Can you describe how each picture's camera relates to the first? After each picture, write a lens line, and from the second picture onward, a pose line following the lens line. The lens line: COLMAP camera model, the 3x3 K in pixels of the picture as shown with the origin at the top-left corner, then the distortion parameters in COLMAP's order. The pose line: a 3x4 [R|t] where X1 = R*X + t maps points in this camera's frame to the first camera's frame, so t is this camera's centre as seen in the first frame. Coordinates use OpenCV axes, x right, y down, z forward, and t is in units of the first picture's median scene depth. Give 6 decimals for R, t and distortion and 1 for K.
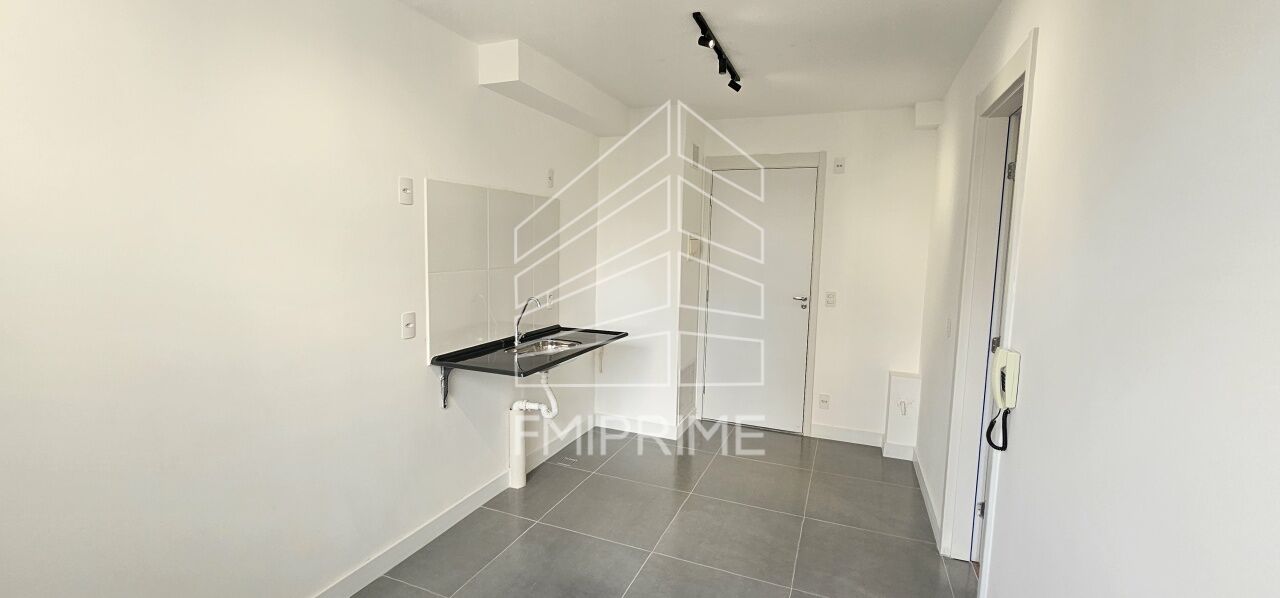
lens RADIAL K [[528.3, 0, 637.2], [0, 528.3, 298.0], [0, 0, 1]] dist [0.003393, 0.000336]
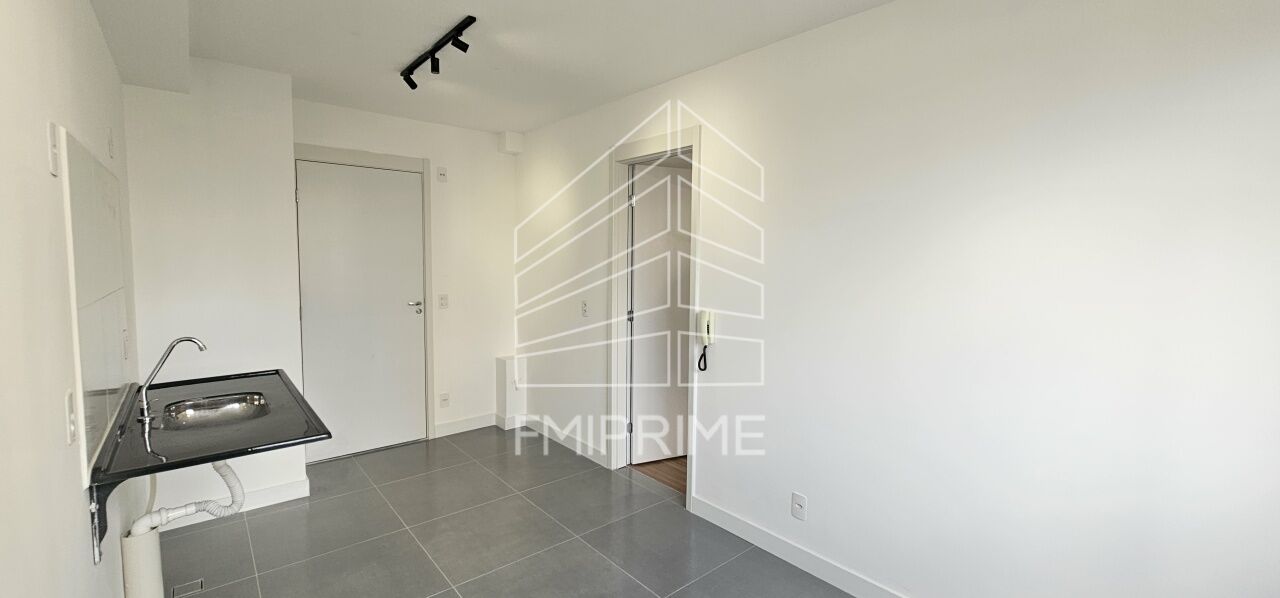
lens RADIAL K [[528.3, 0, 631.3], [0, 528.3, 296.8], [0, 0, 1]] dist [0.003393, 0.000336]
pose [[0.484967, -0.076240, 0.871203, -0.372274], [0.092756, 0.995058, 0.035445, -0.009244], [-0.869600, 0.063620, 0.489642, 0.167094]]
